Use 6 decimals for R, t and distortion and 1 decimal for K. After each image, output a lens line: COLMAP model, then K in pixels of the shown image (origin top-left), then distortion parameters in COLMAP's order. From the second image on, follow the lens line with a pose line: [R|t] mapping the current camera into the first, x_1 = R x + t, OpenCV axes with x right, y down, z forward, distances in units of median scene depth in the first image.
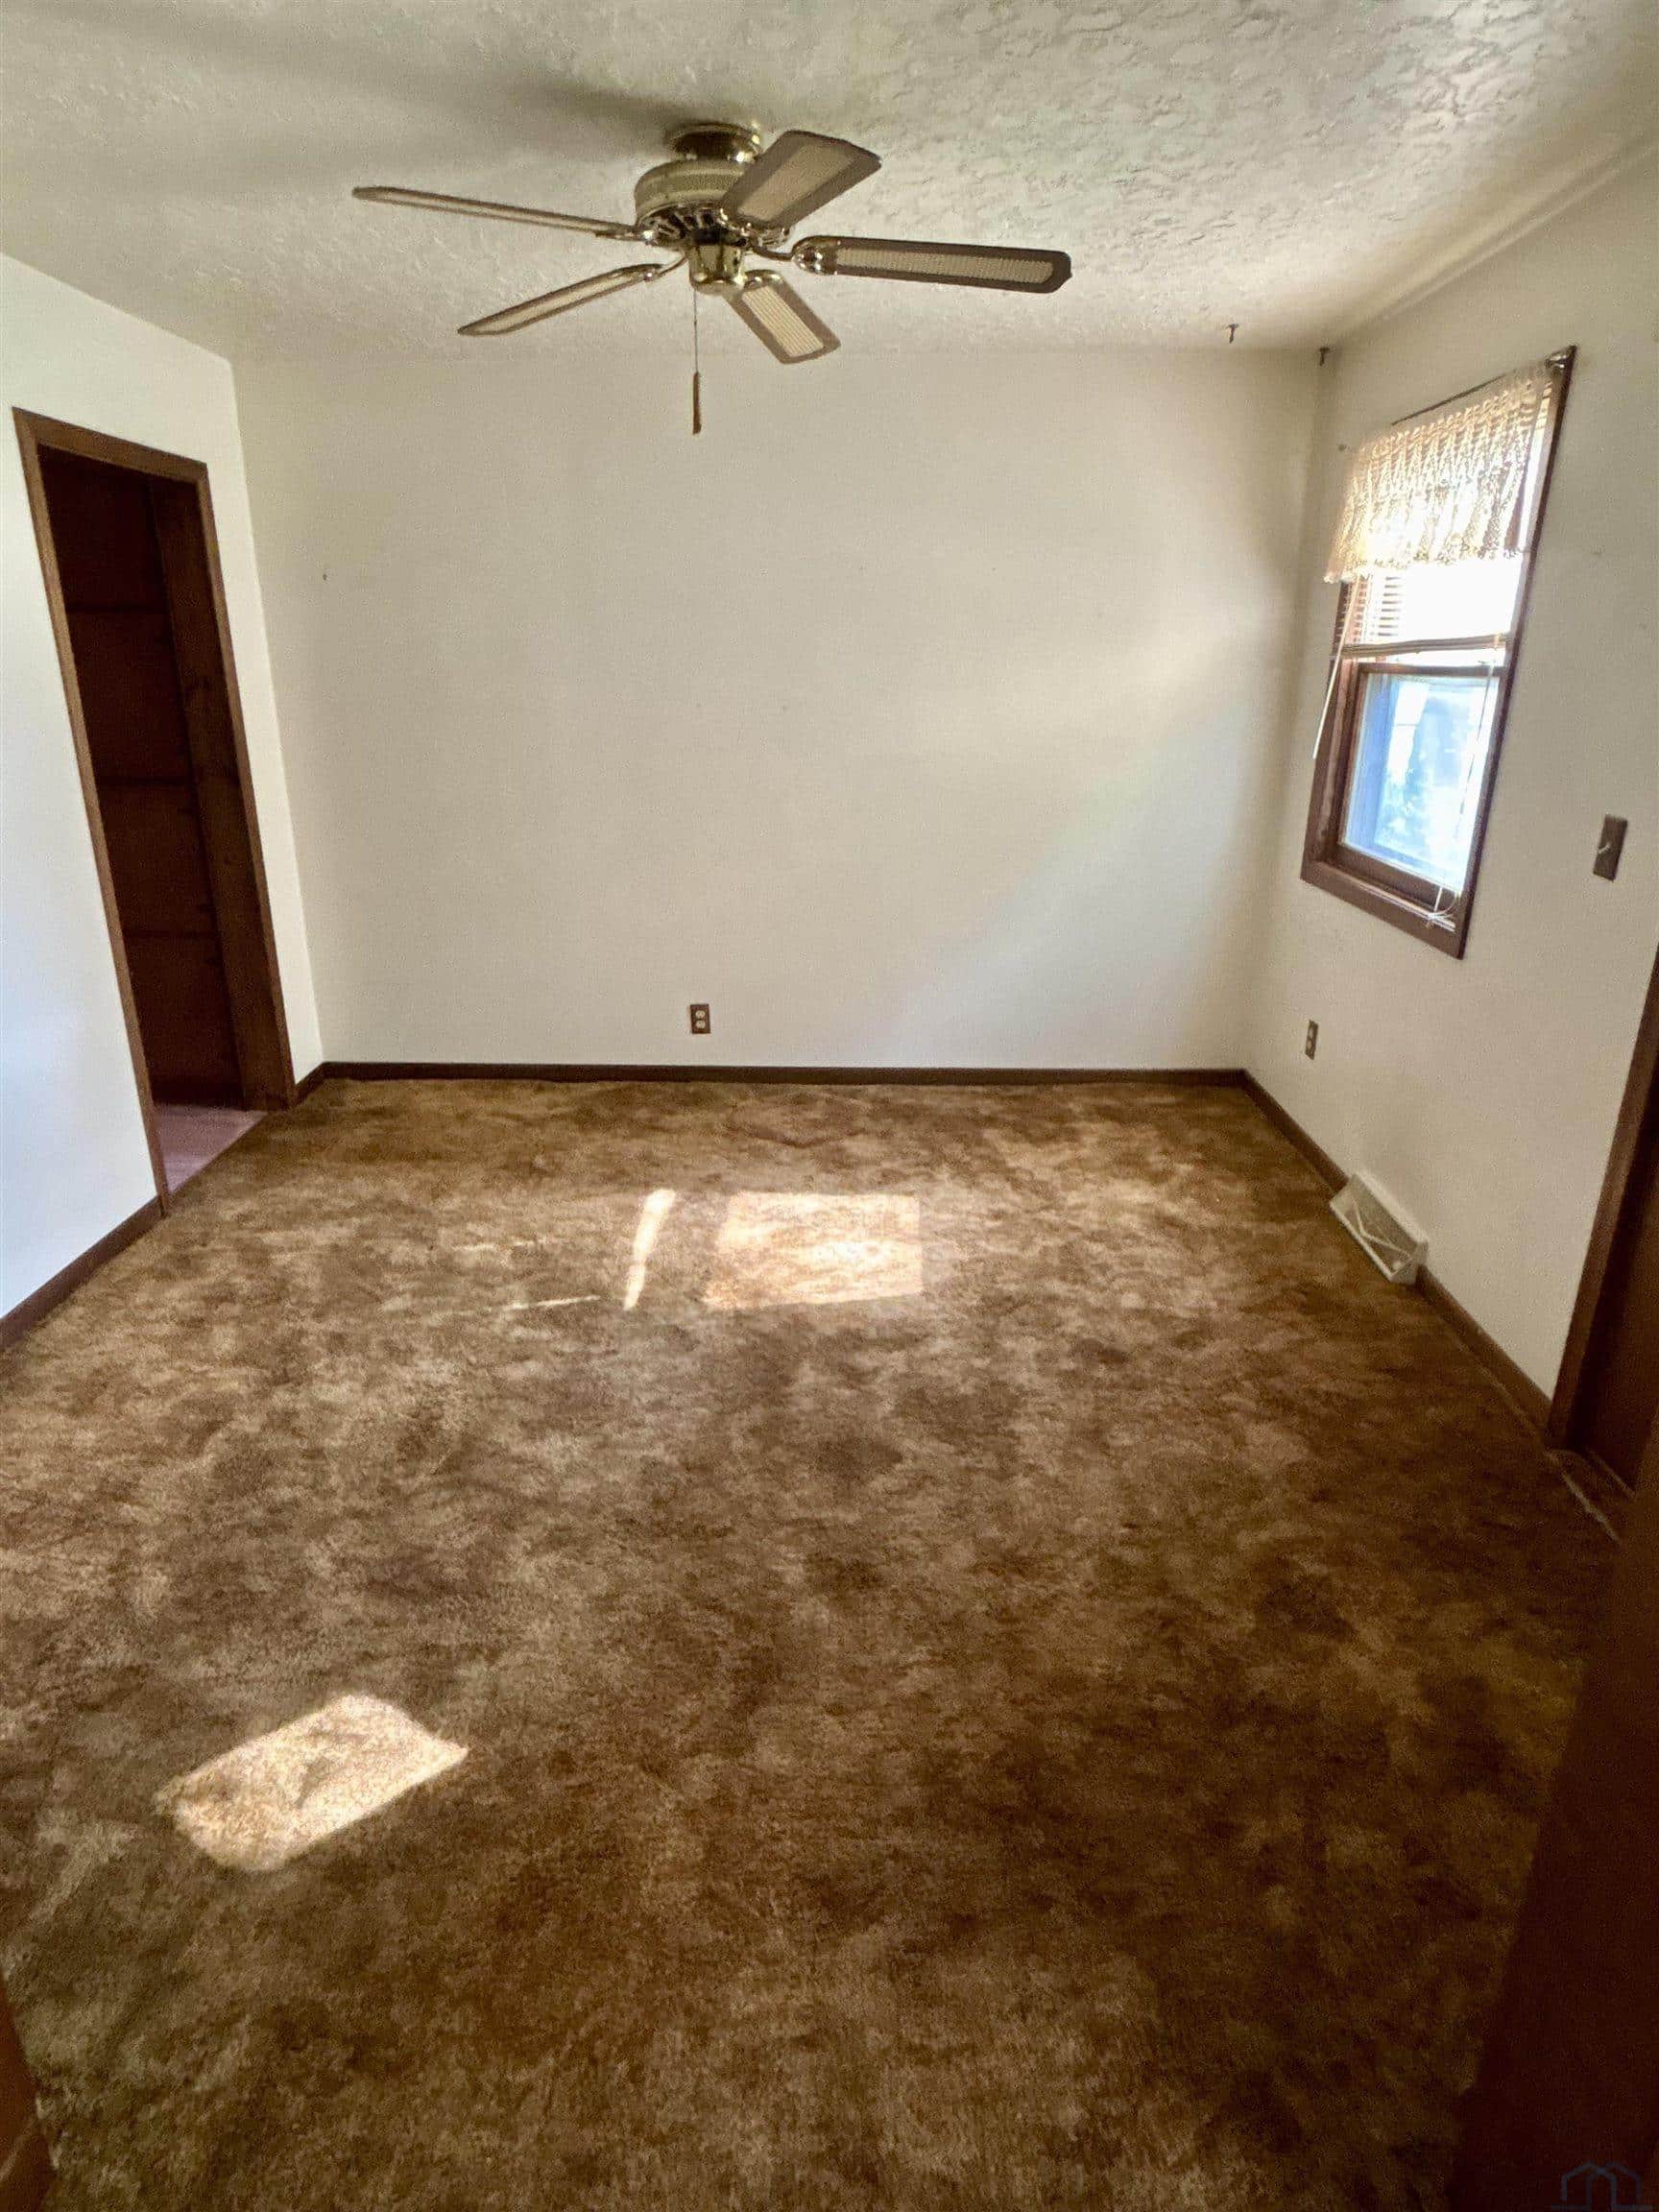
lens RADIAL K [[1236.2, 0, 781.6], [0, 1236.2, 1107.3], [0, 0, 1]] dist [0.001652, -0.000637]
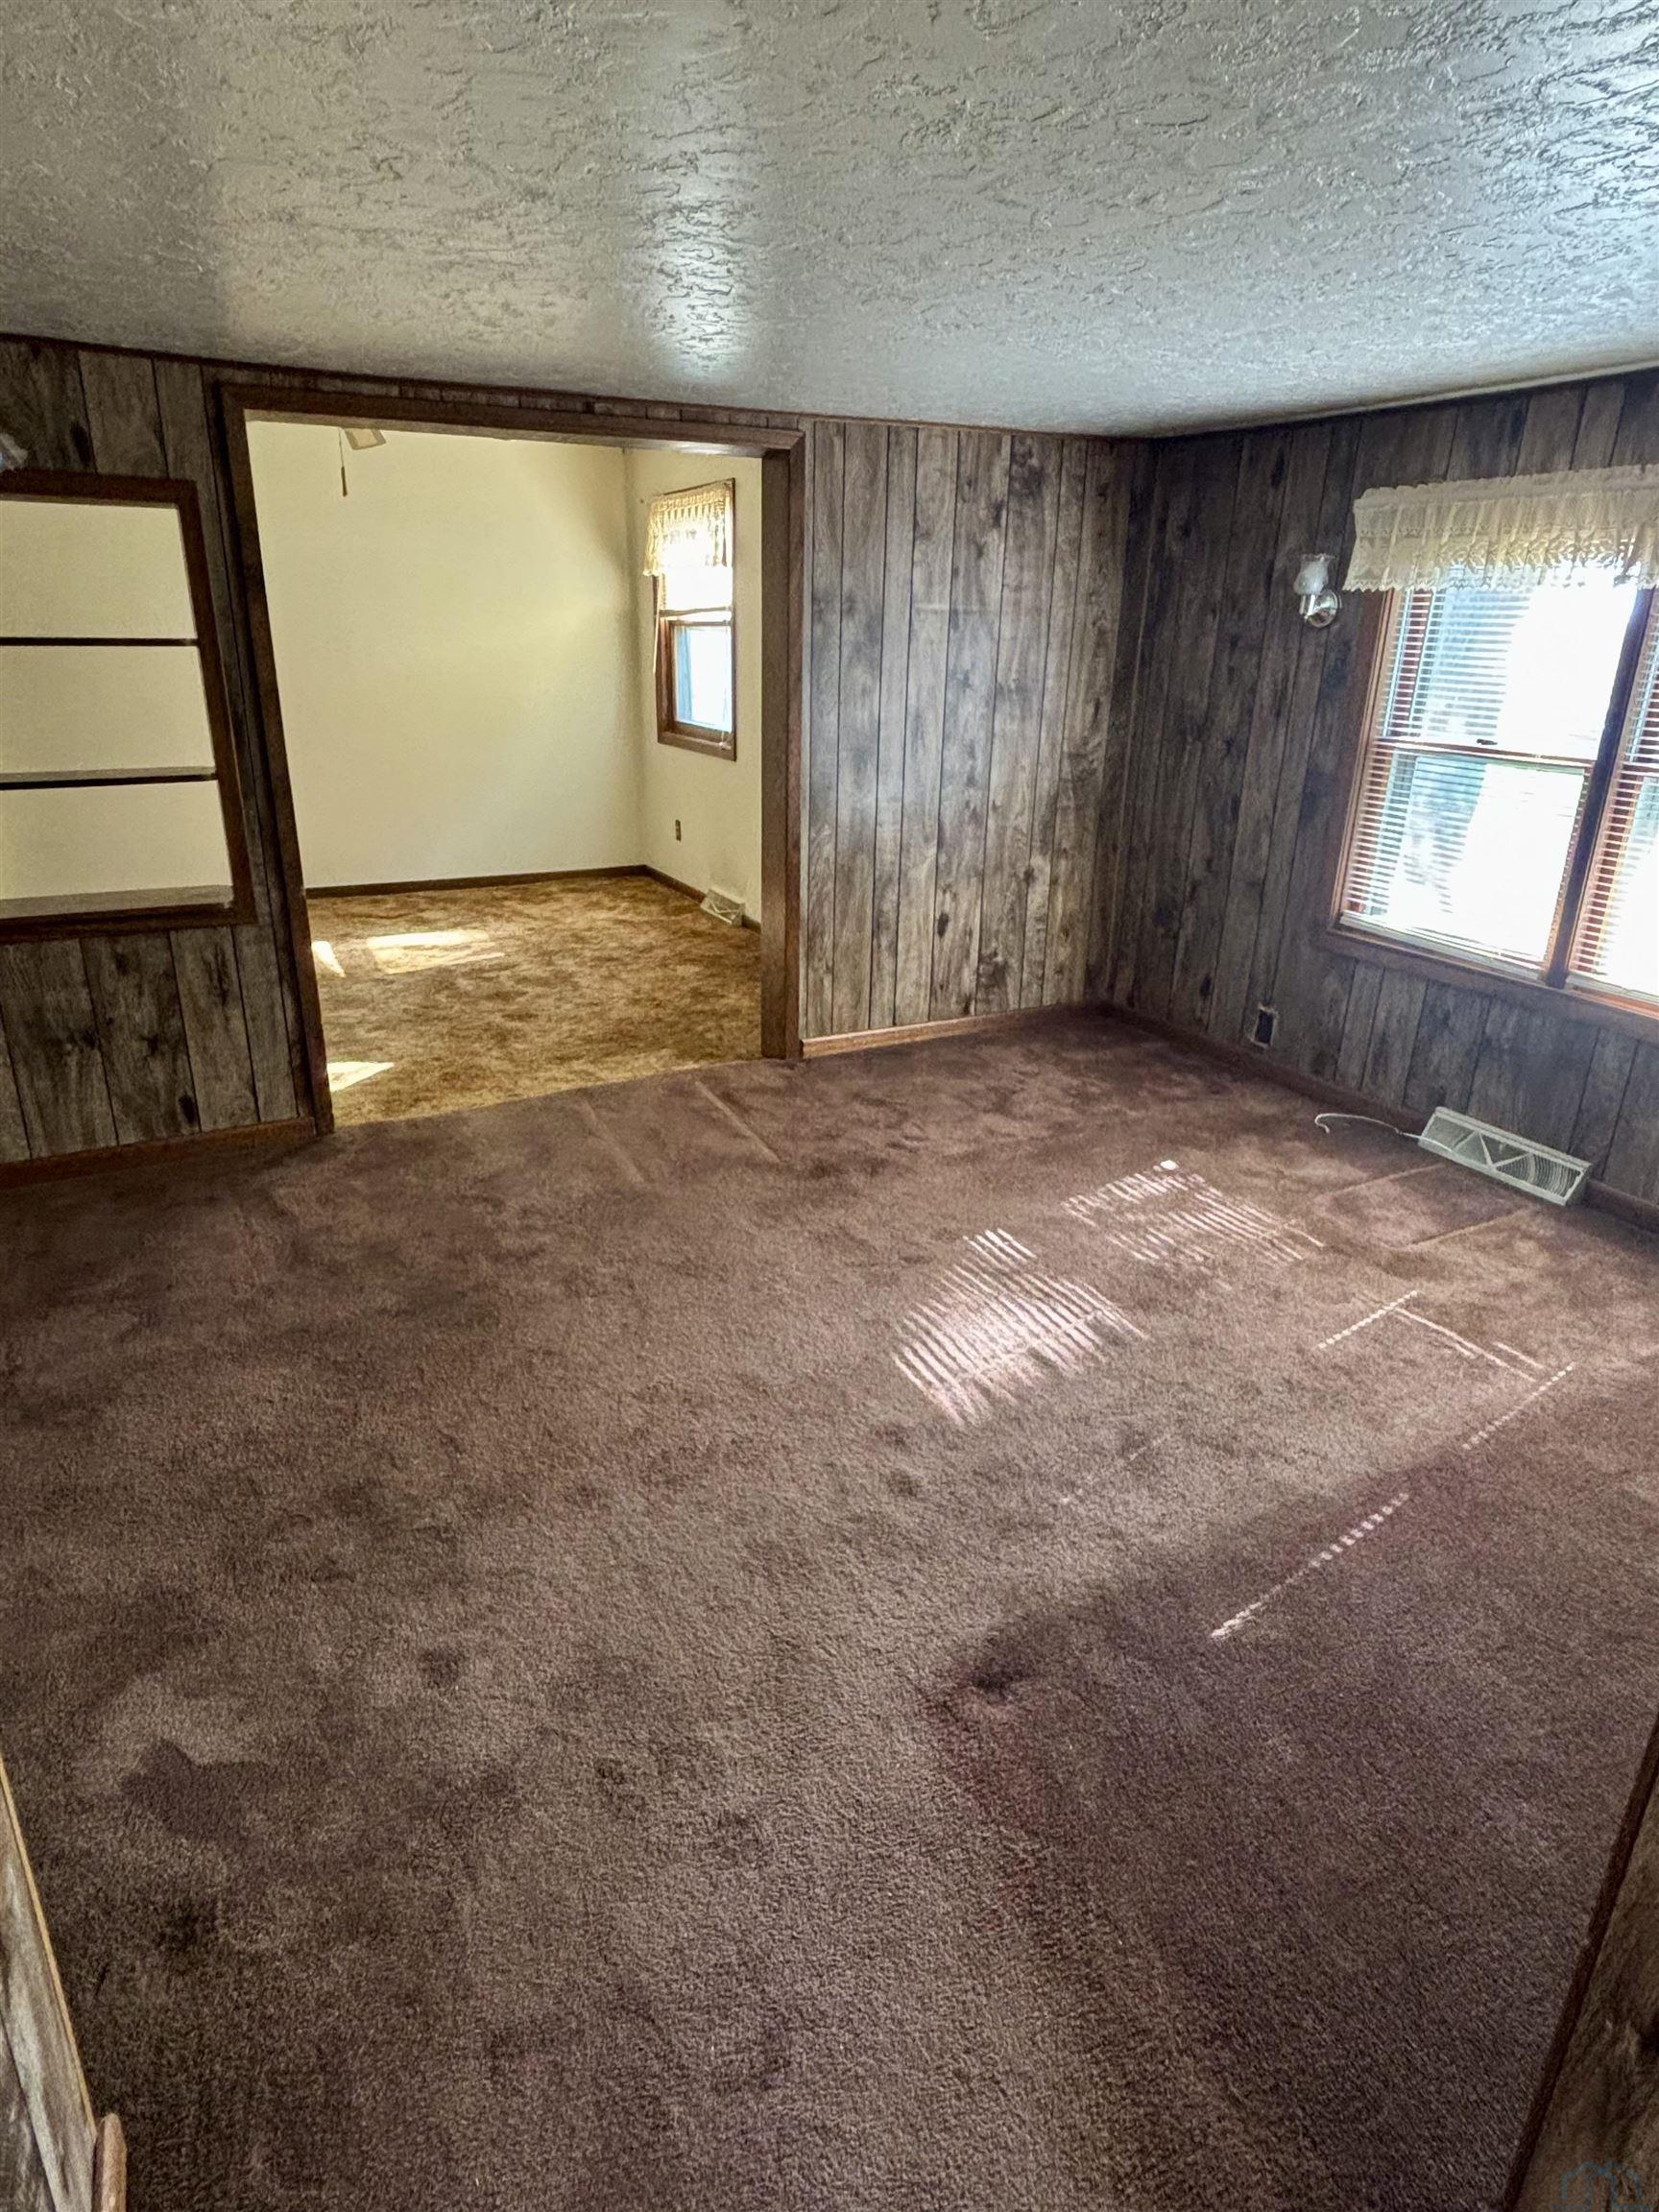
lens RADIAL K [[1233.0, 0, 829.5], [0, 1233.0, 1106.0], [0, 0, 1]] dist [0.023209, -0.000644]
pose [[0.860799, -0.159047, 0.483454, -0.440710], [0.150348, 0.986988, 0.057002, 0.376721], [-0.486230, 0.023619, 0.873512, -0.937837]]
